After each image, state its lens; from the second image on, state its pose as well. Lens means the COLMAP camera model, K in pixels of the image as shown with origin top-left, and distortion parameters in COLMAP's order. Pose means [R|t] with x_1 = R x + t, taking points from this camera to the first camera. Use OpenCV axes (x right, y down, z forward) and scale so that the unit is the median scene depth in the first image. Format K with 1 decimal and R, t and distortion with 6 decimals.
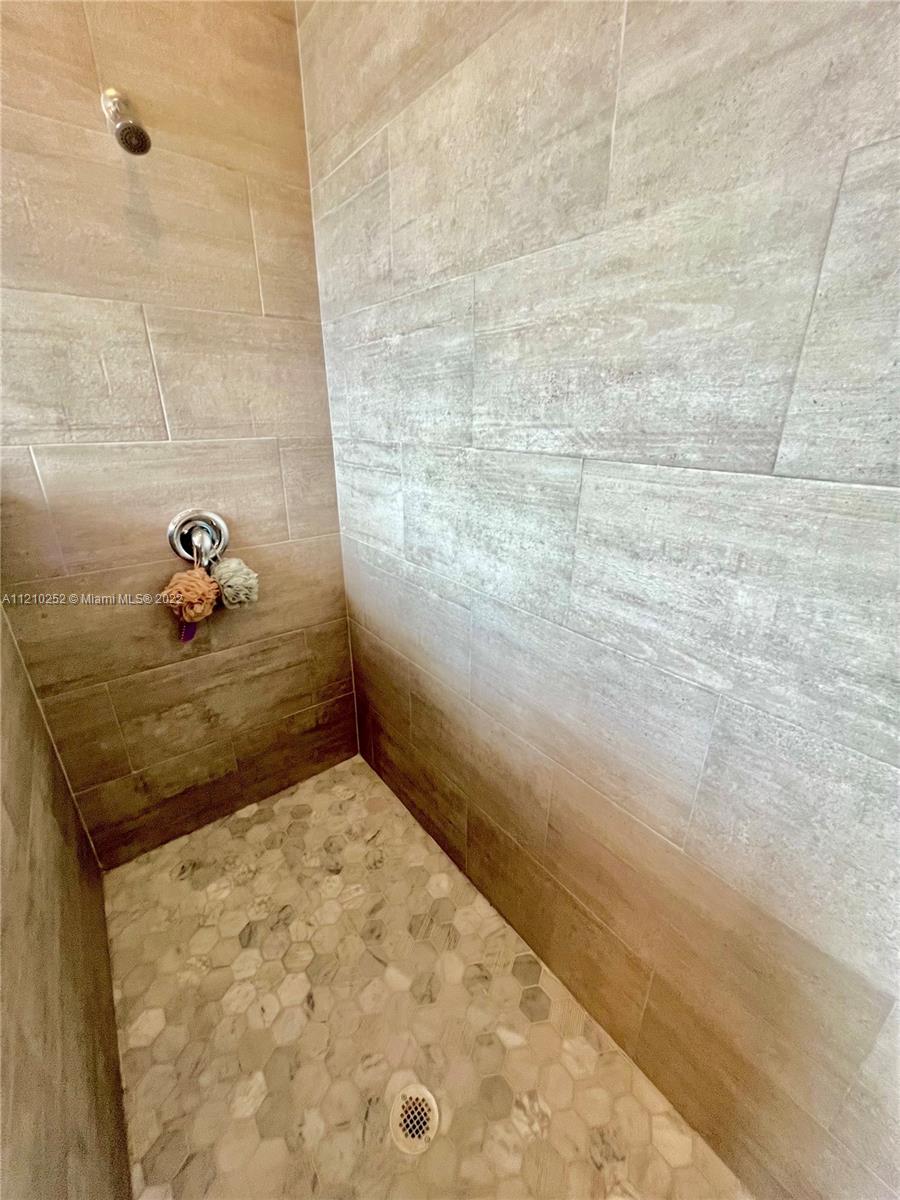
lens RADIAL K [[481.1, 0, 450.1], [0, 481.1, 600.1], [0, 0, 1]] dist [0.000980, -0.000568]
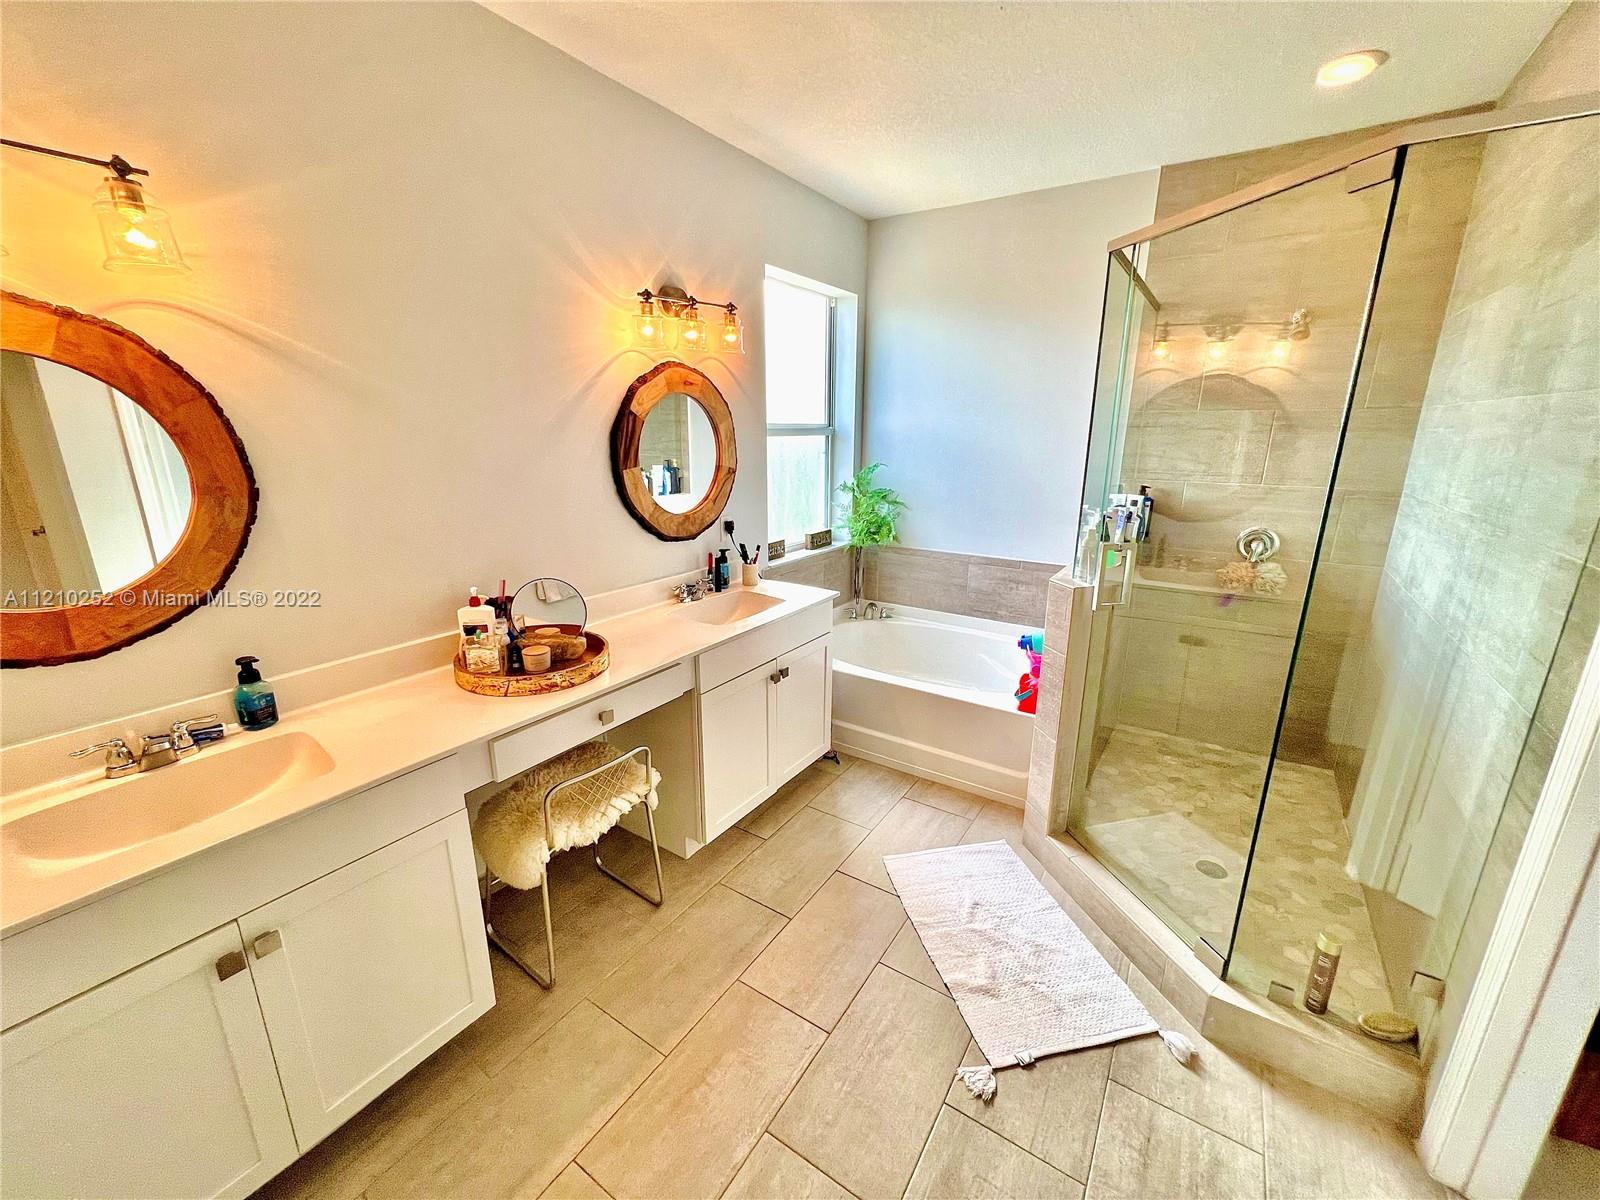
lens RADIAL K [[641.4, 0, 800.0], [0, 641.4, 602.5], [0, 0, 1]] dist [0.000980, -0.000568]
pose [[0.317547, 0.250964, -0.914429, 0.957855], [-0.349678, 0.927369, 0.133085, 0.285251], [0.881413, 0.277495, 0.382240, -1.049987]]
